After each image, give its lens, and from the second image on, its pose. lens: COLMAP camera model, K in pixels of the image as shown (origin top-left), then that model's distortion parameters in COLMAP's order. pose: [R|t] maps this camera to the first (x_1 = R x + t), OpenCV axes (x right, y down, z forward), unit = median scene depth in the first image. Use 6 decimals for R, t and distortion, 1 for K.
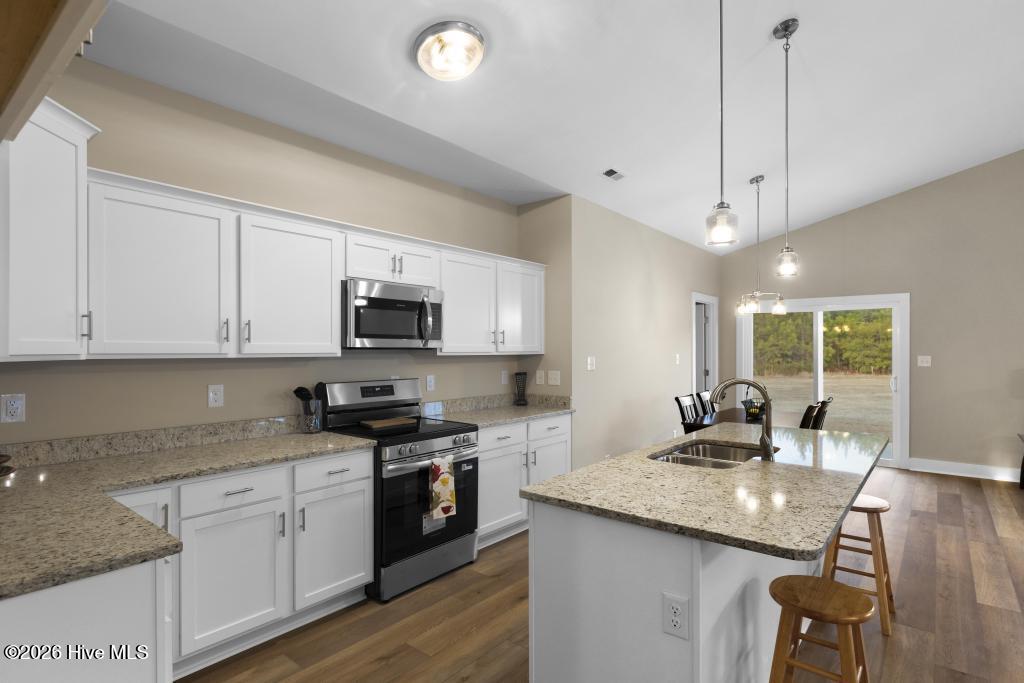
lens RADIAL K [[521.8, 0, 512.0], [0, 521.8, 341.5], [0, 0, 1]] dist [-0.003449, -0.000139]
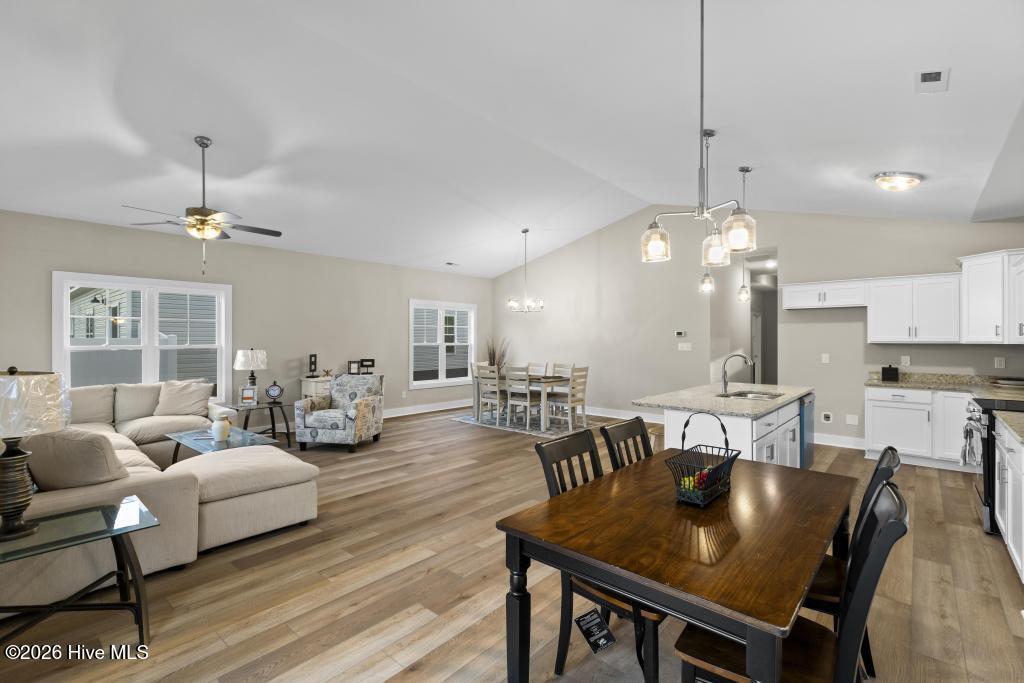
lens RADIAL K [[464.6, 0, 512.0], [0, 464.6, 341.5], [0, 0, 1]] dist [-0.000025, 0.000229]
pose [[-0.999202, -0.003718, 0.039781, 0.916230], [-0.004011, 0.999965, -0.007282, 0.029195], [-0.039753, -0.007436, -0.999182, 2.083442]]
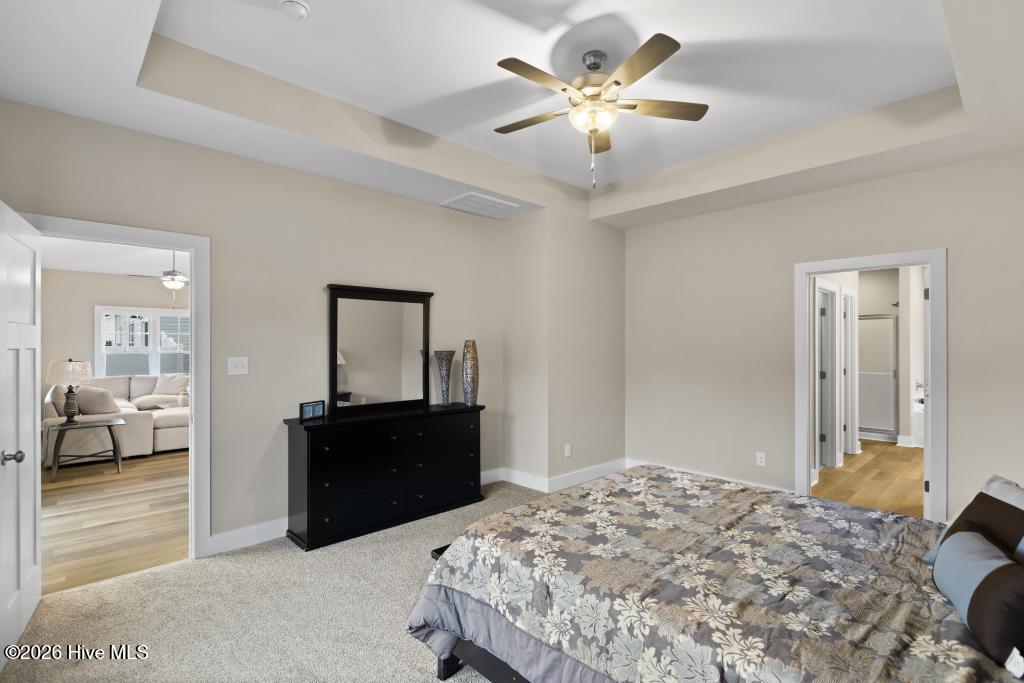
lens RADIAL K [[486.9, 0, 512.0], [0, 486.9, 341.5], [0, 0, 1]] dist [-0.003953, -0.000780]
pose [[-0.991746, -0.004548, 0.128140, -0.104705], [-0.007180, 0.999772, -0.020086, 0.025164], [-0.128019, -0.020841, -0.991553, 2.944003]]
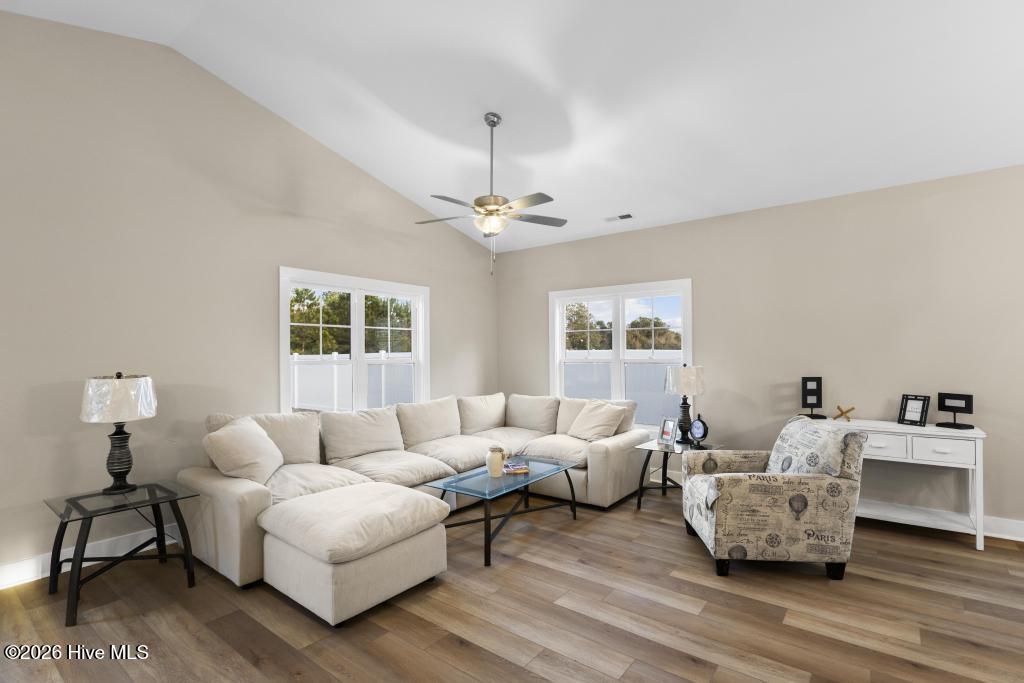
lens RADIAL K [[483.0, 0, 512.5], [0, 483.0, 354.5], [0, 0, 1]] dist [-0.003218, -0.000715]
pose [[-0.028371, -0.004434, 0.999588, 0.682819], [-0.007307, 0.999964, 0.004228, 0.018299], [-0.999571, -0.007184, -0.028402, 0.796005]]
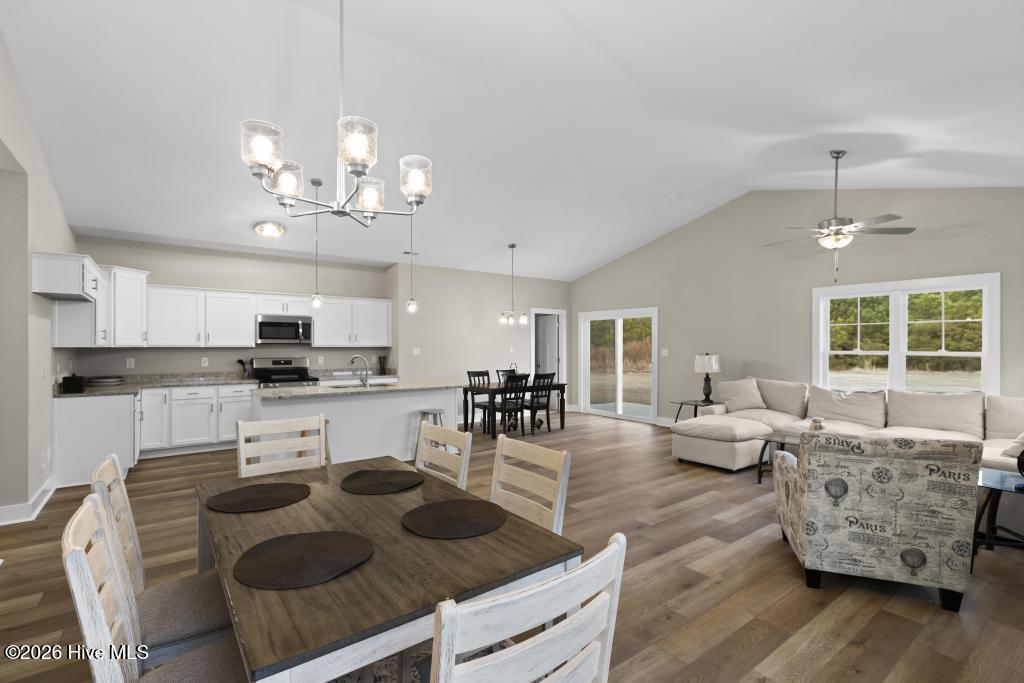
lens RADIAL K [[464.6, 0, 512.0], [0, 464.6, 341.5], [0, 0, 1]] dist [-0.000025, 0.000229]
pose [[0.971461, -0.002004, -0.237190, 1.238740], [0.003185, 0.999984, 0.004596, -0.002230], [0.237177, -0.005221, 0.971452, -0.738450]]
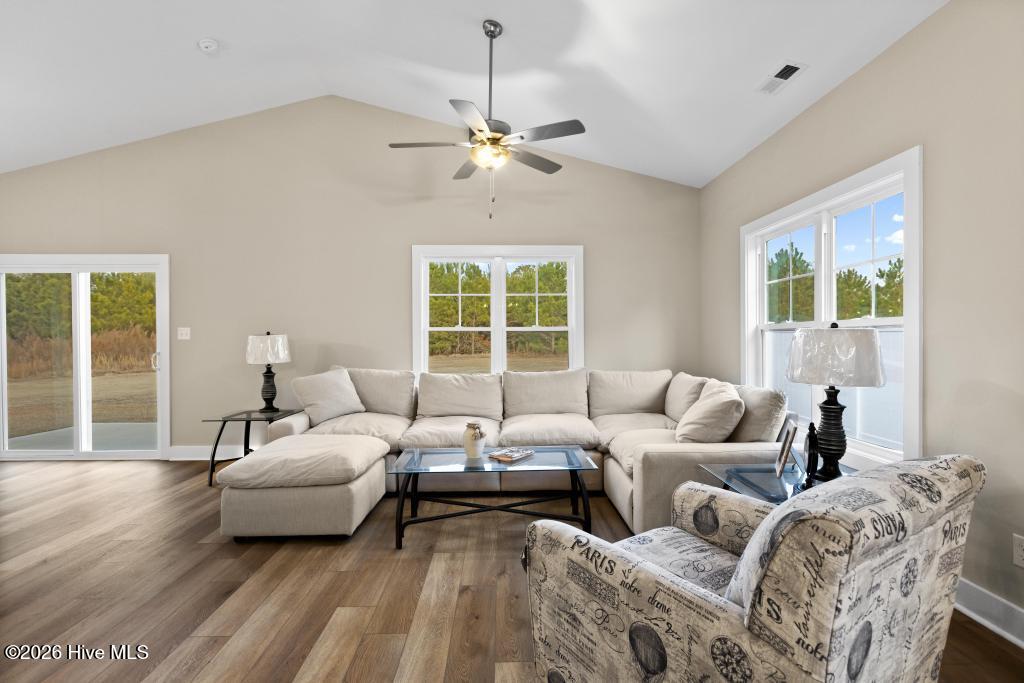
lens RADIAL K [[478.7, 0, 512.0], [0, 478.7, 341.5], [0, 0, 1]] dist [0.001472, 0.000220]
pose [[0.758071, -0.012184, 0.652058, 1.243597], [-0.002063, 0.999776, 0.021080, 0.059166], [-0.652169, -0.017325, 0.757876, 0.057903]]
